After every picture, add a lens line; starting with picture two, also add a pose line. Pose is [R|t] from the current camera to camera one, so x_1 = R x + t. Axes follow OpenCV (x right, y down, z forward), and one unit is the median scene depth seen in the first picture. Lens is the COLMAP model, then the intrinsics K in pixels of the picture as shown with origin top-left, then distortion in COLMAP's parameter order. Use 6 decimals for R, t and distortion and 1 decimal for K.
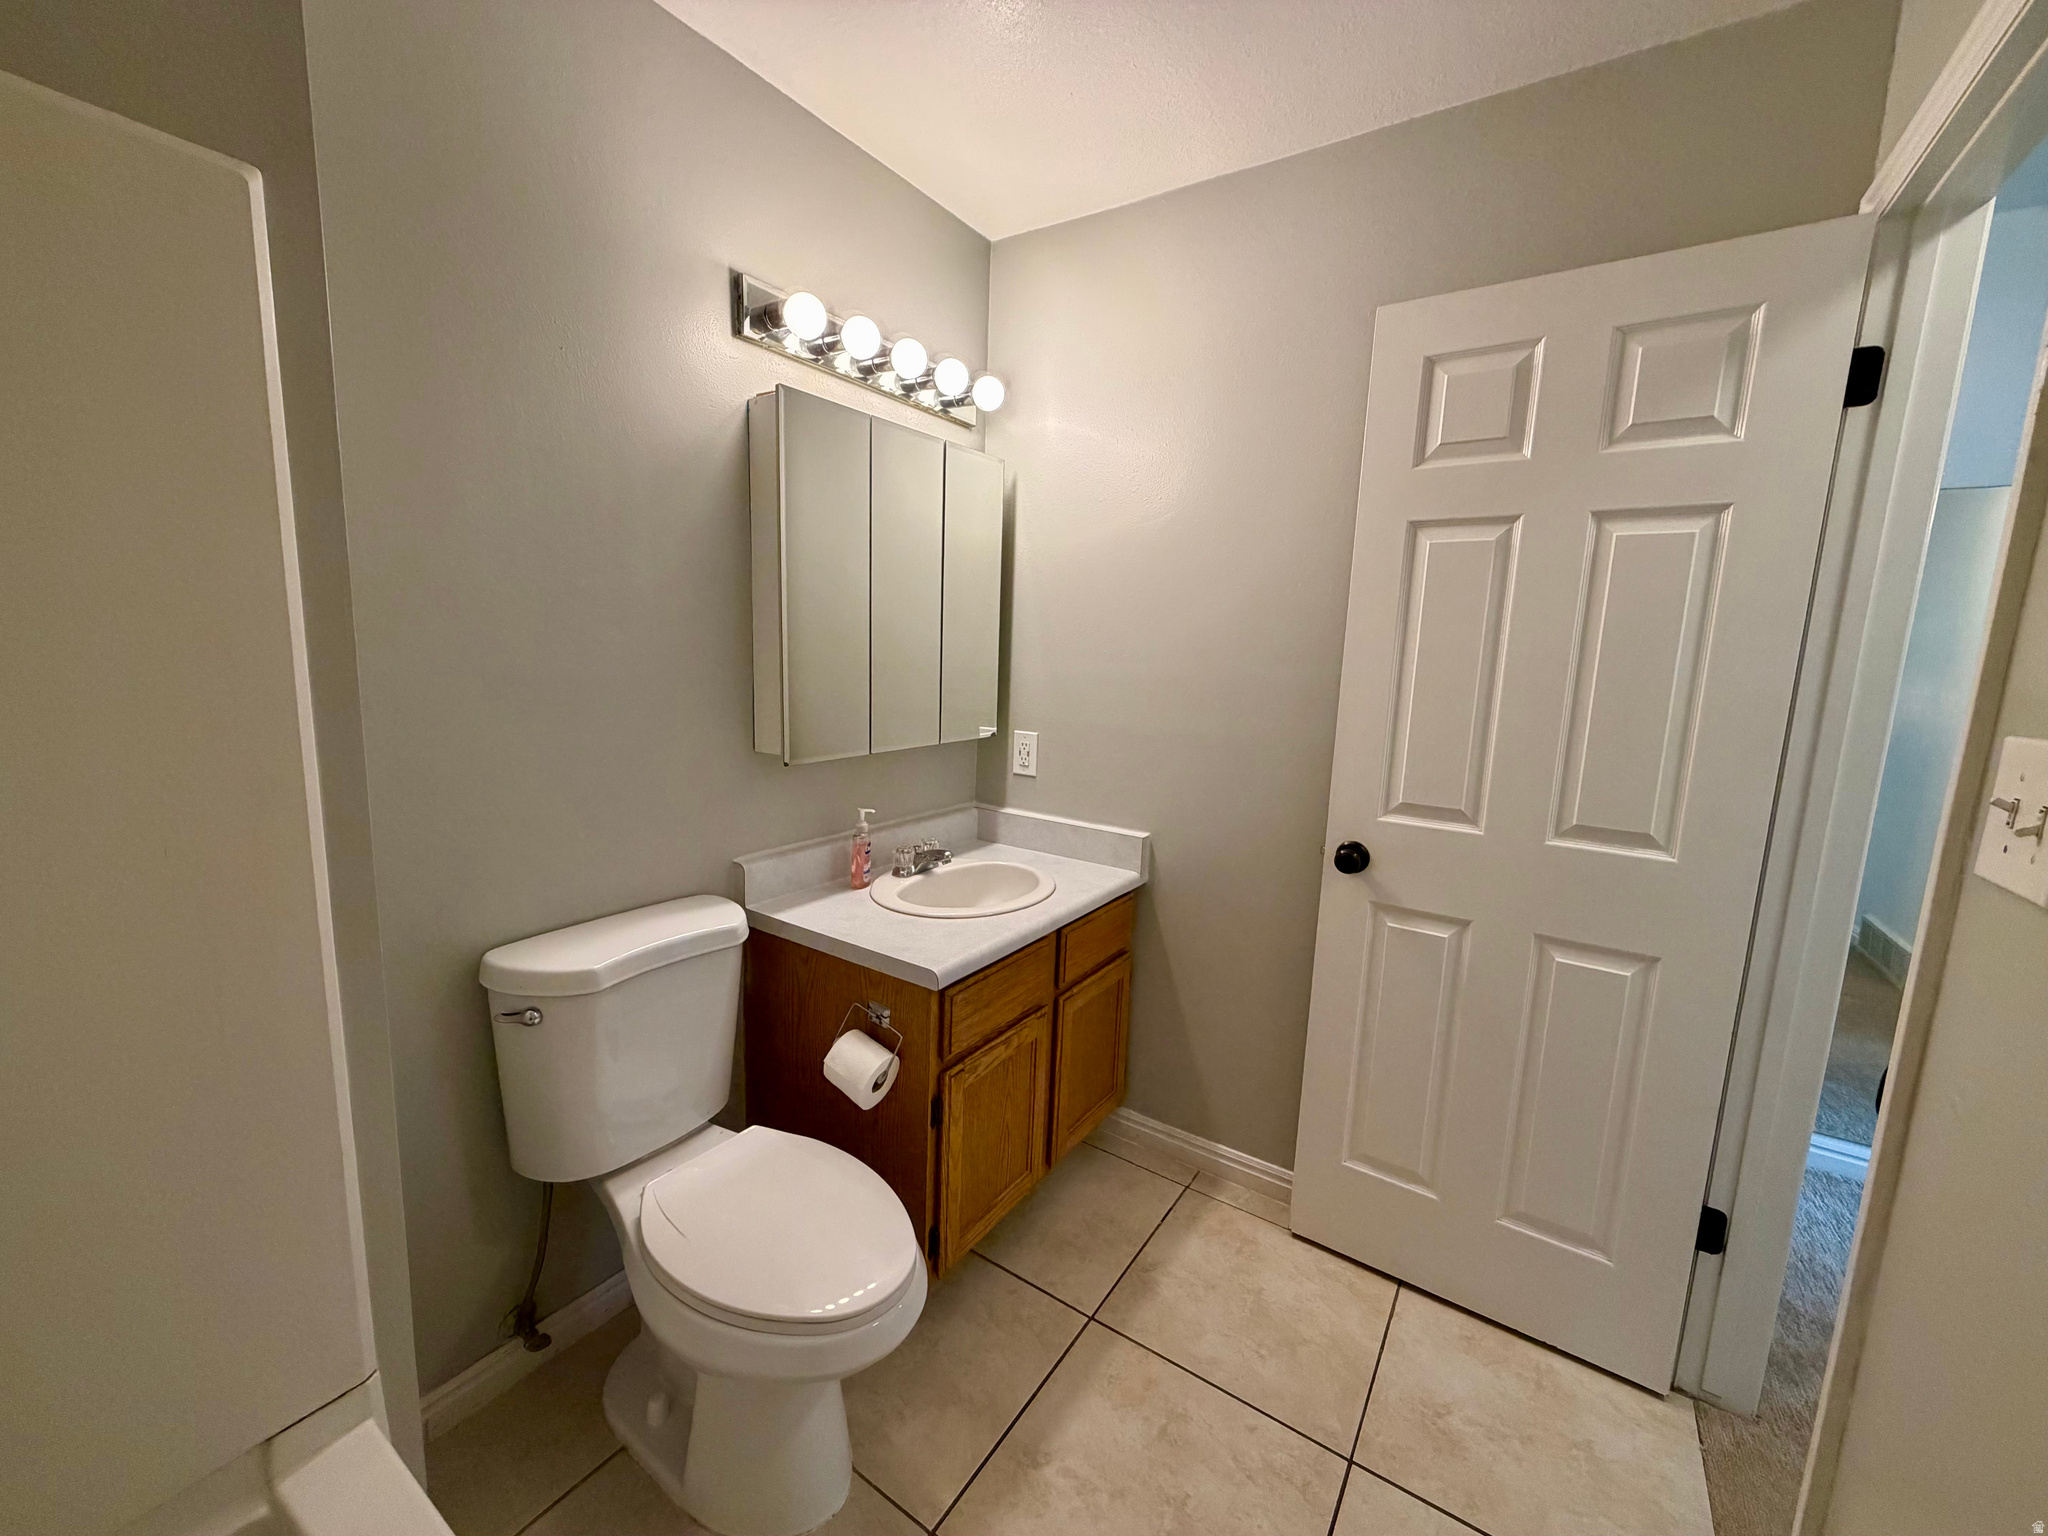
lens RADIAL K [[816.7, 0, 1027.2], [0, 816.7, 763.1], [0, 0, 1]] dist [0.011213, -0.001156]
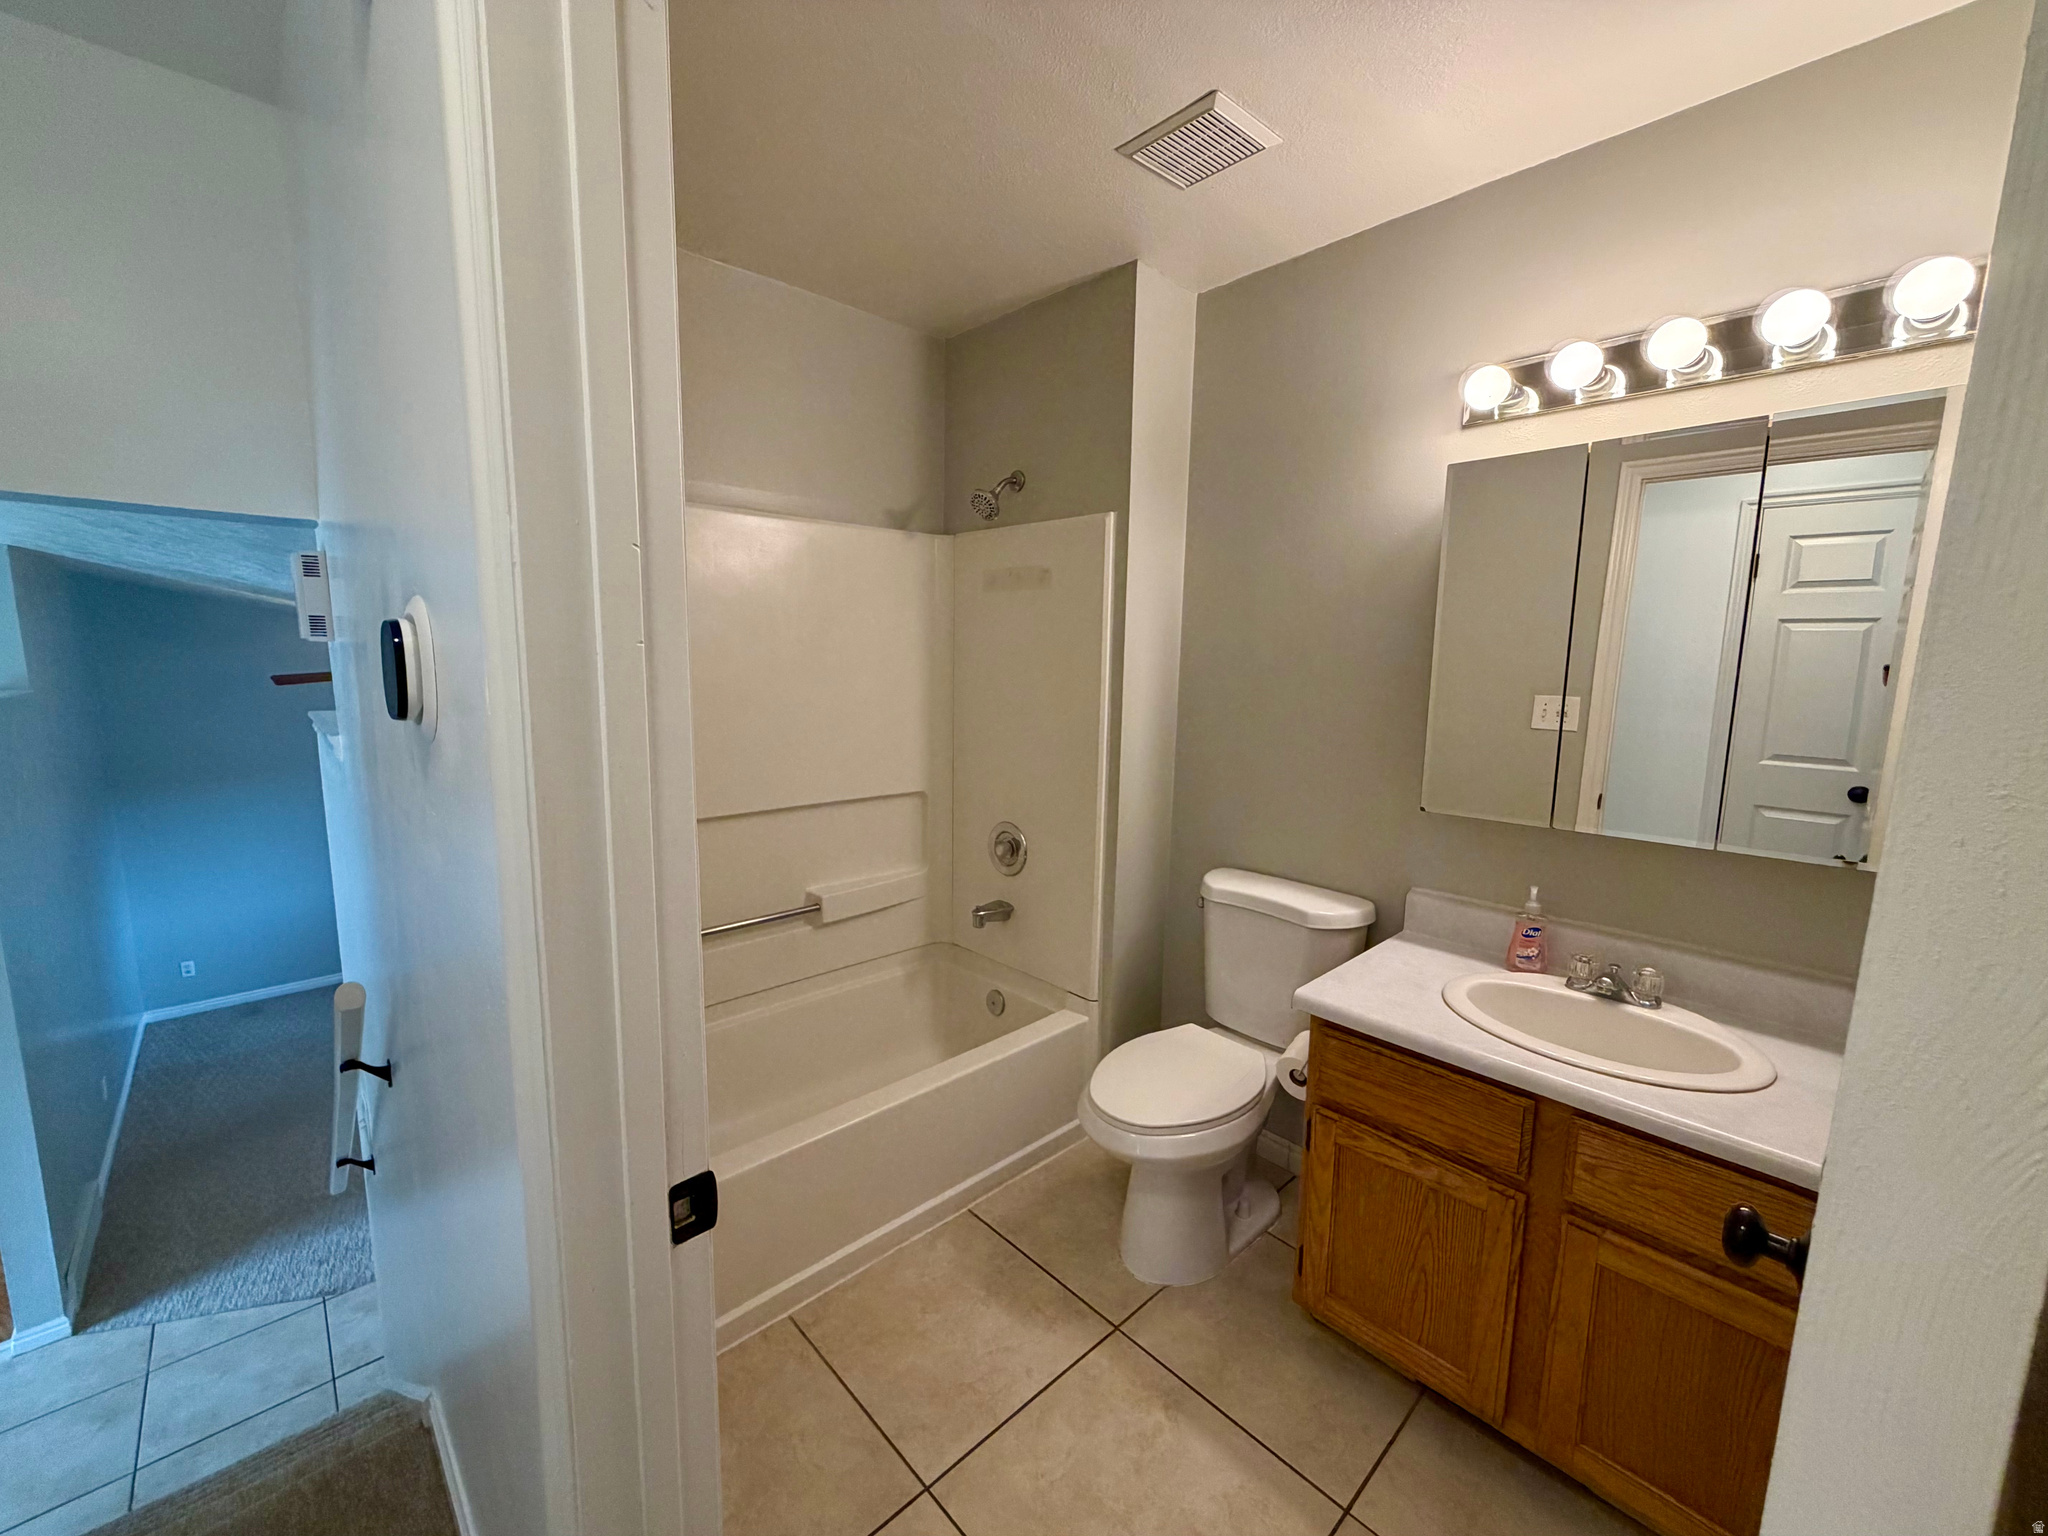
lens RADIAL K [[816.7, 0, 1015.9], [0, 816.7, 768.7], [0, 0, 1]] dist [0.011213, -0.001156]
pose [[-0.225968, 0.091988, -0.969782, 0.884195], [-0.175507, 0.975396, 0.133416, -0.102229], [0.958194, 0.200352, -0.204264, 0.699888]]
